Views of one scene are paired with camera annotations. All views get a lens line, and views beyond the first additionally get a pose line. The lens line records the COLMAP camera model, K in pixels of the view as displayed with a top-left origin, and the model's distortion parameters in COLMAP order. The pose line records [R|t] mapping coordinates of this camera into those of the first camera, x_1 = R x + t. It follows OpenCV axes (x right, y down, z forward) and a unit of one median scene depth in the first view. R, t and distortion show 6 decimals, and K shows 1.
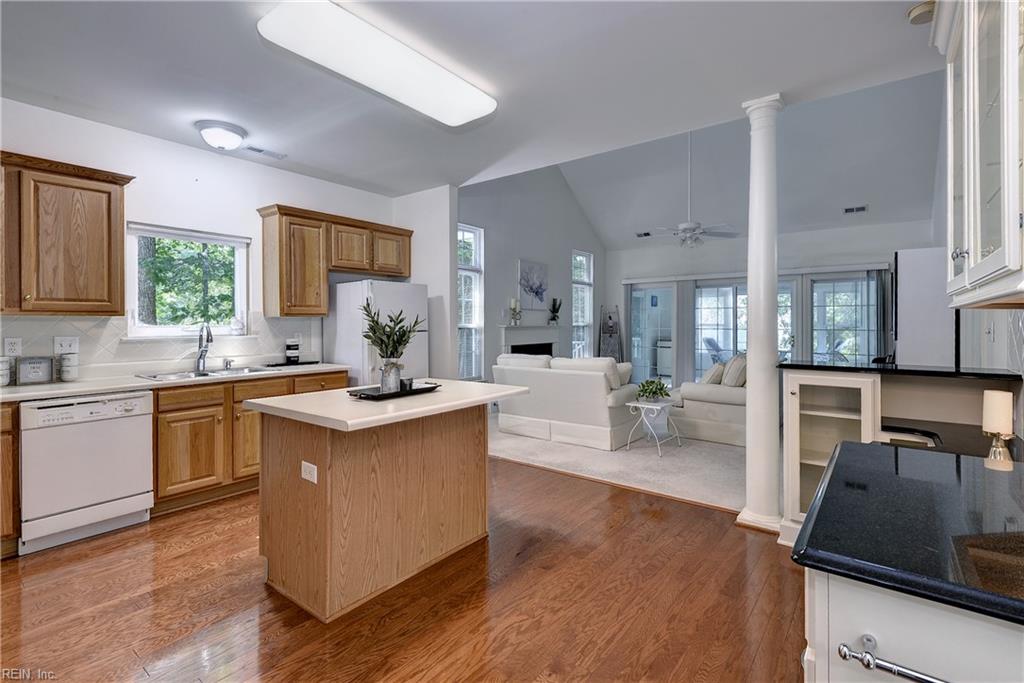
lens RADIAL K [[476.2, 0, 526.9], [0, 476.2, 324.1], [0, 0, 1]] dist [0.016725, -0.009575]
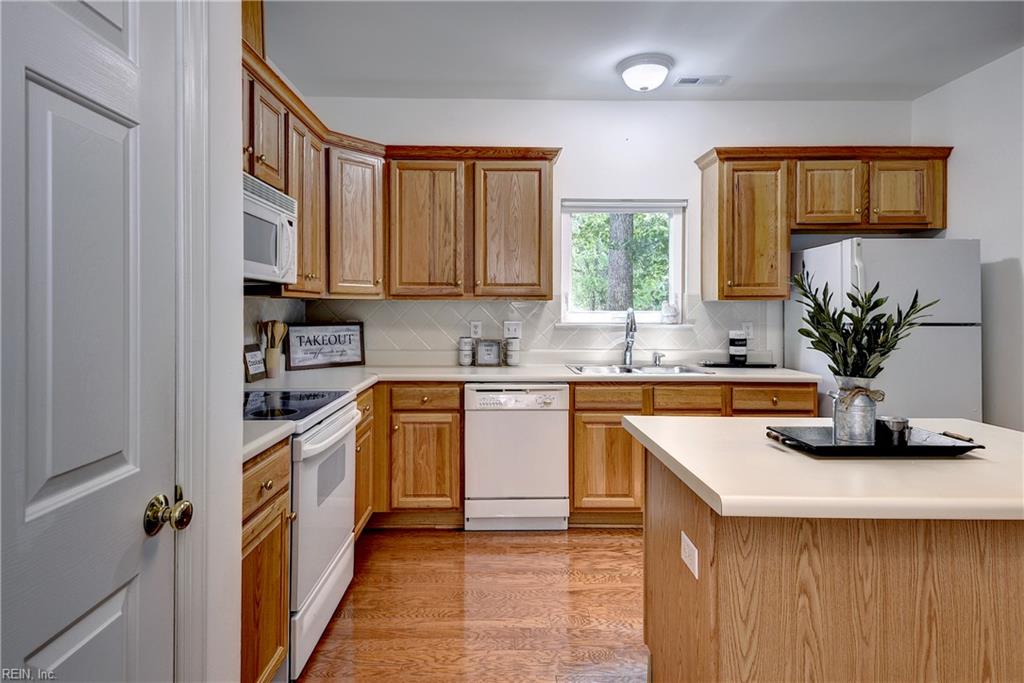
lens RADIAL K [[575.2, 0, 496.6], [0, 575.2, 308.9], [0, 0, 1]] dist [0.025417, -0.011021]
pose [[0.596378, 0.004876, -0.802689, -0.008153], [-0.007007, 0.999975, 0.000869, -0.000213], [0.802673, 0.005106, 0.596397, 0.212245]]
